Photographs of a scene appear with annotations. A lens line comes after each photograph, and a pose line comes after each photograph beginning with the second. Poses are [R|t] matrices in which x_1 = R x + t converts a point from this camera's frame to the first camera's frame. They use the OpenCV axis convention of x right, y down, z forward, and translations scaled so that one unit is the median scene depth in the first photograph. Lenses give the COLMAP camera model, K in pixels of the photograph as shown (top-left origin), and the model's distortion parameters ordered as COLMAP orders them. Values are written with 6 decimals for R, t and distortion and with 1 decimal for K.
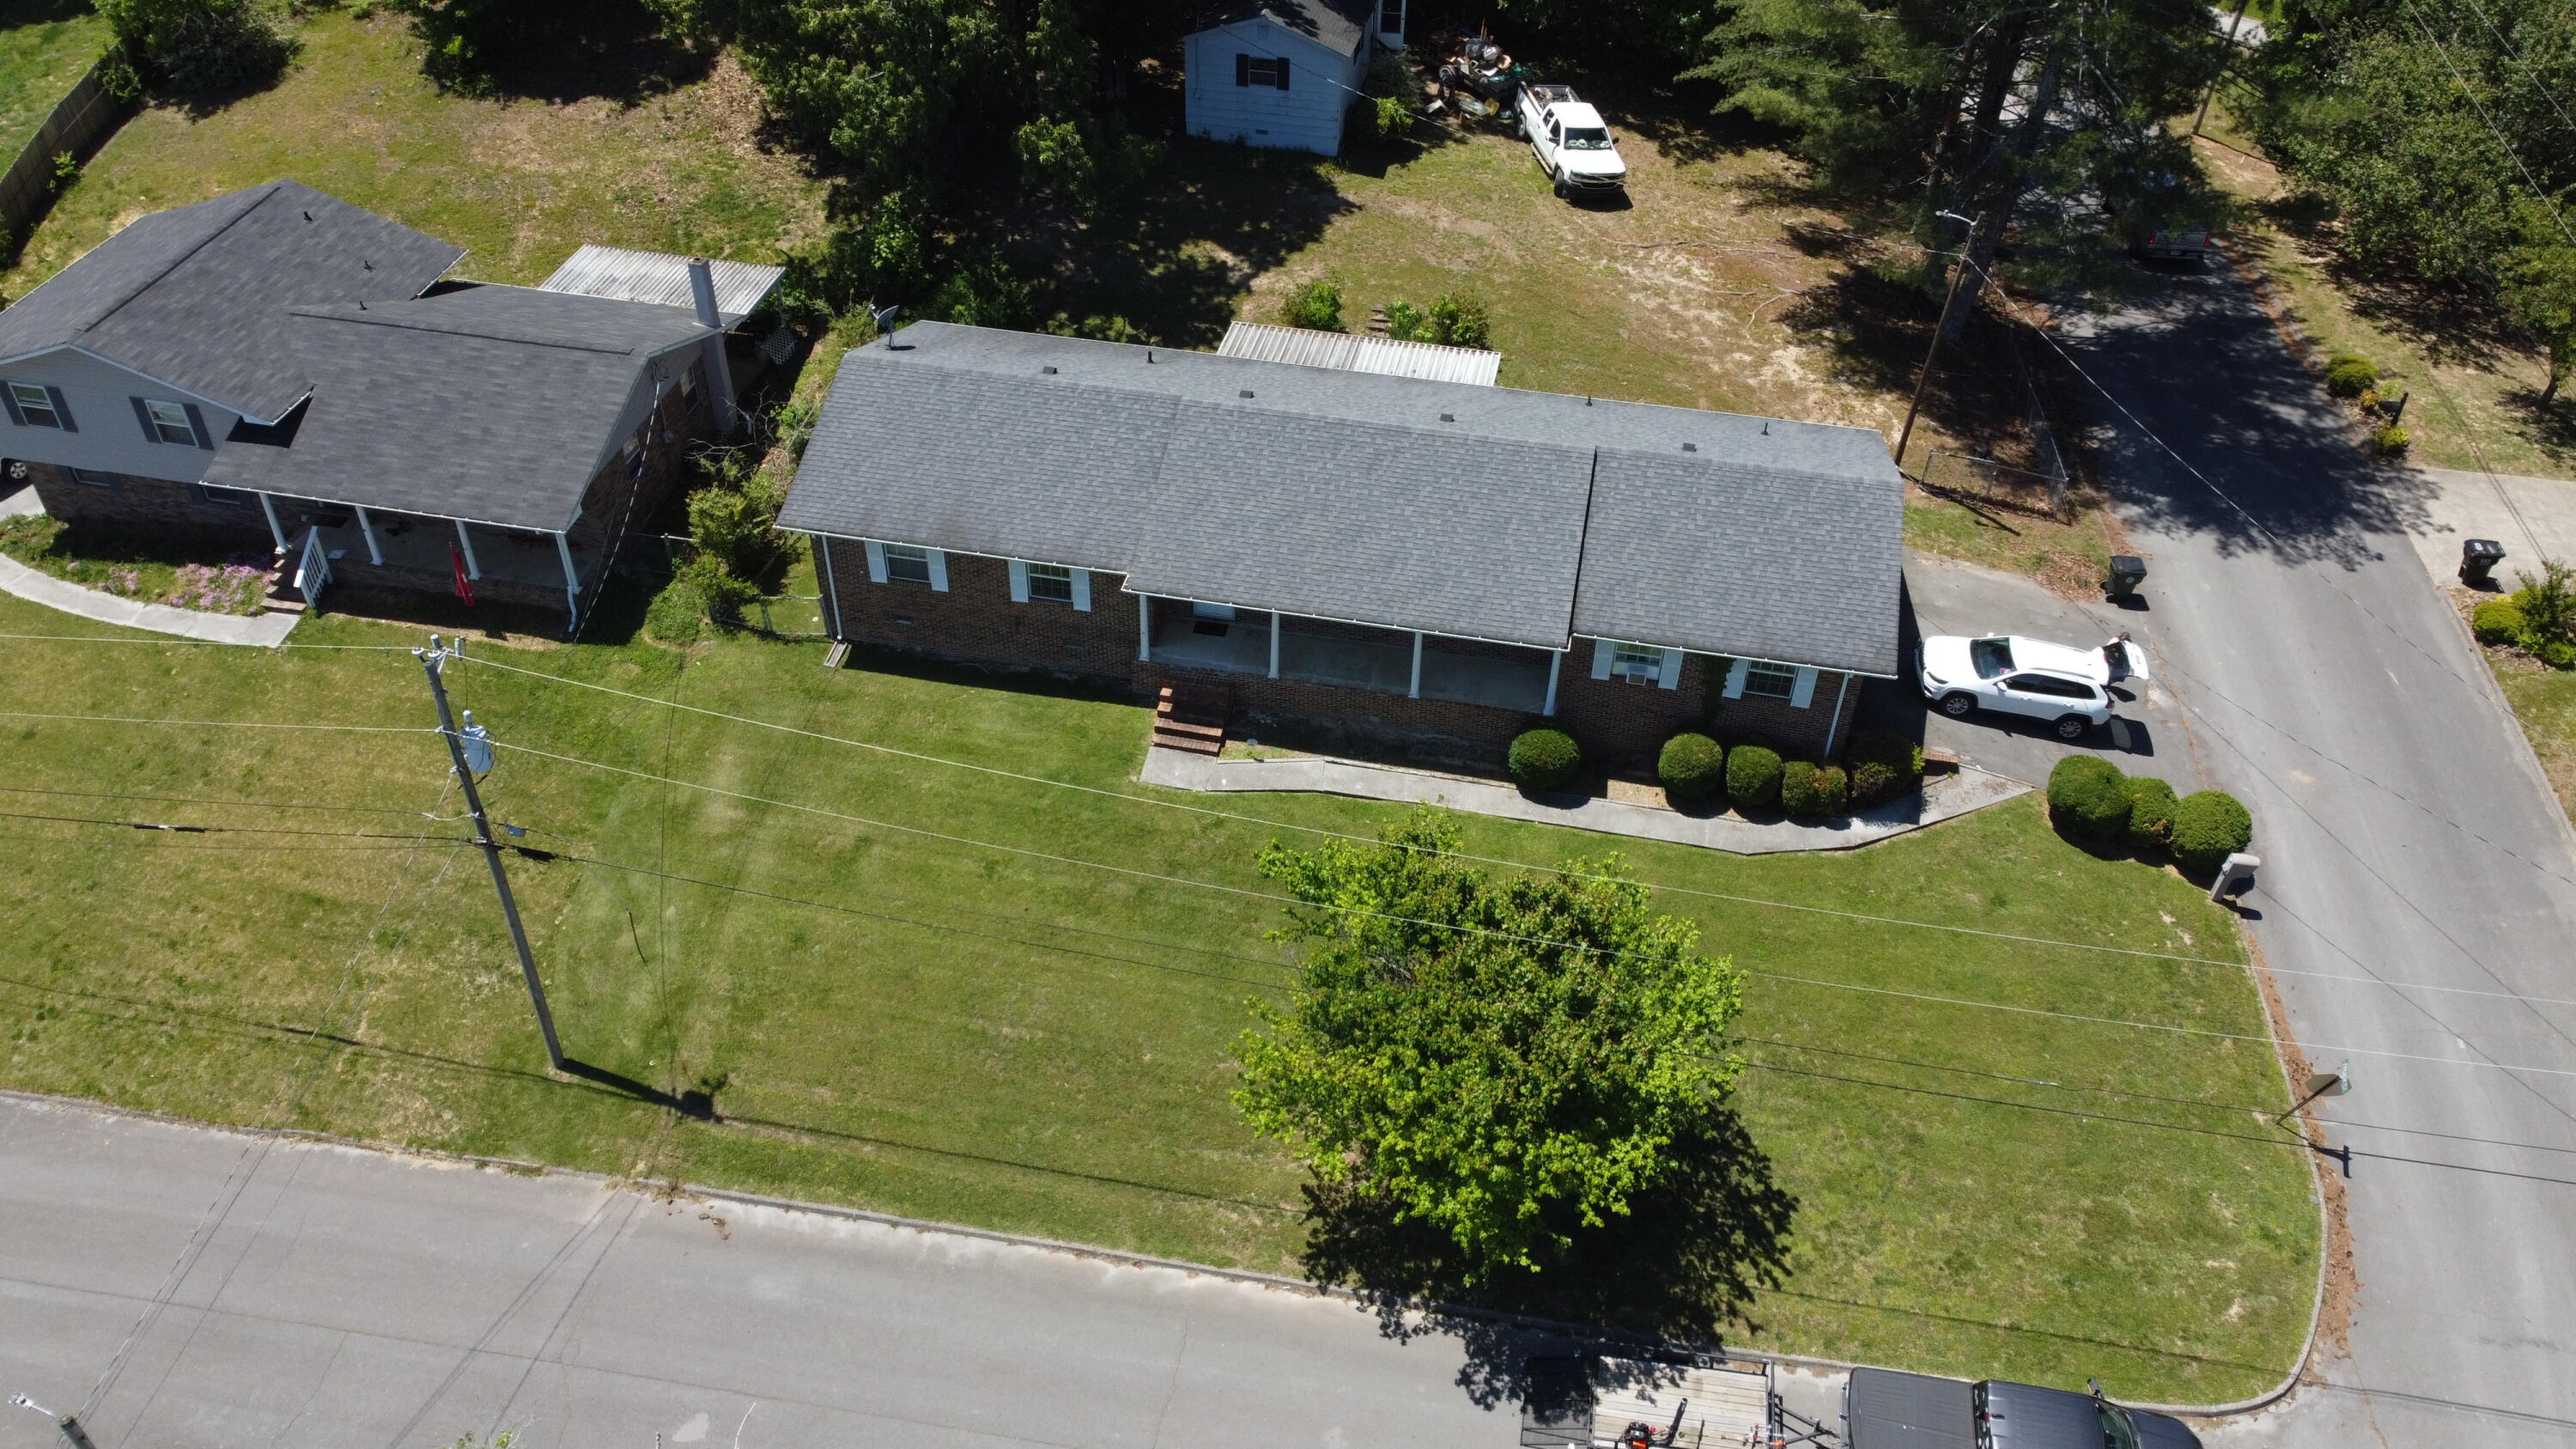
lens RADIAL K [[1942.6, 0, 1286.1], [0, 1942.6, 732.8], [0, 0, 1]] dist [-0.001283, -0.004001]
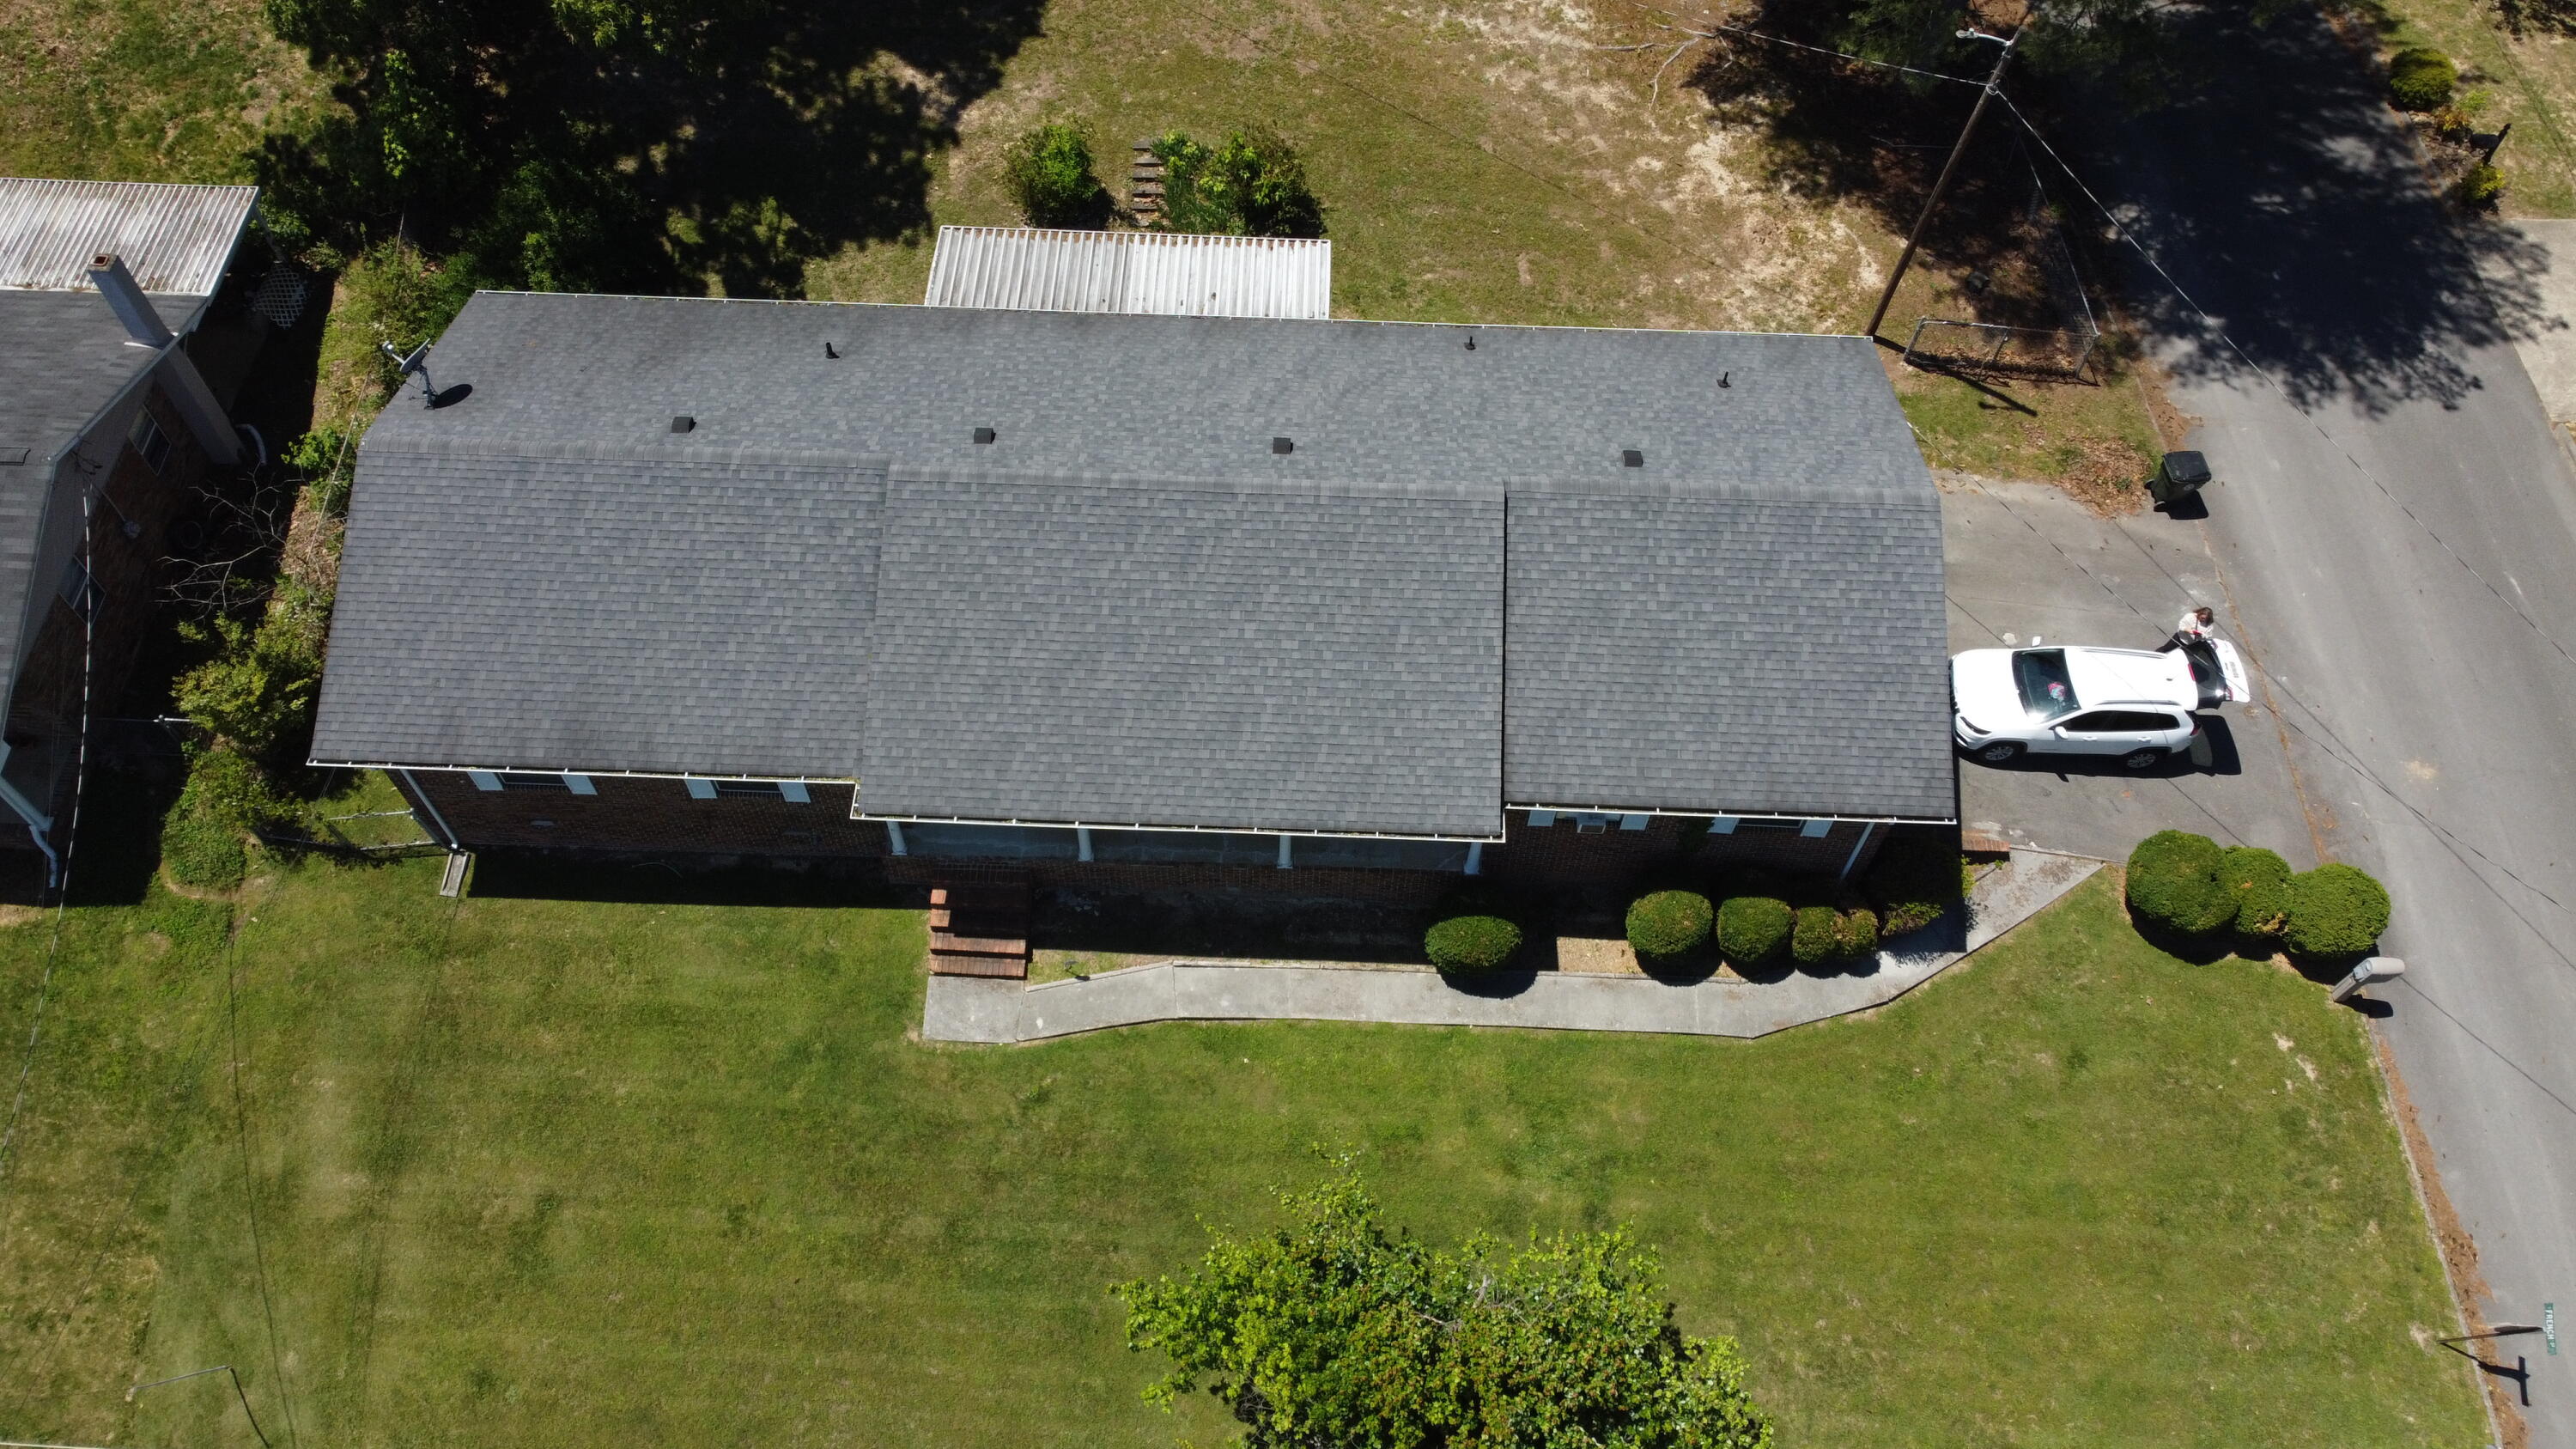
lens RADIAL K [[1944.4, 0, 1288.6], [0, 1944.4, 727.9], [0, 0, 1]] dist [-0.002655, -0.001367]
pose [[0.986575, -0.139537, 0.084849, 0.013328], [0.107737, 0.946572, 0.303965, -0.285015], [-0.122730, -0.290742, 0.948897, 0.330820]]
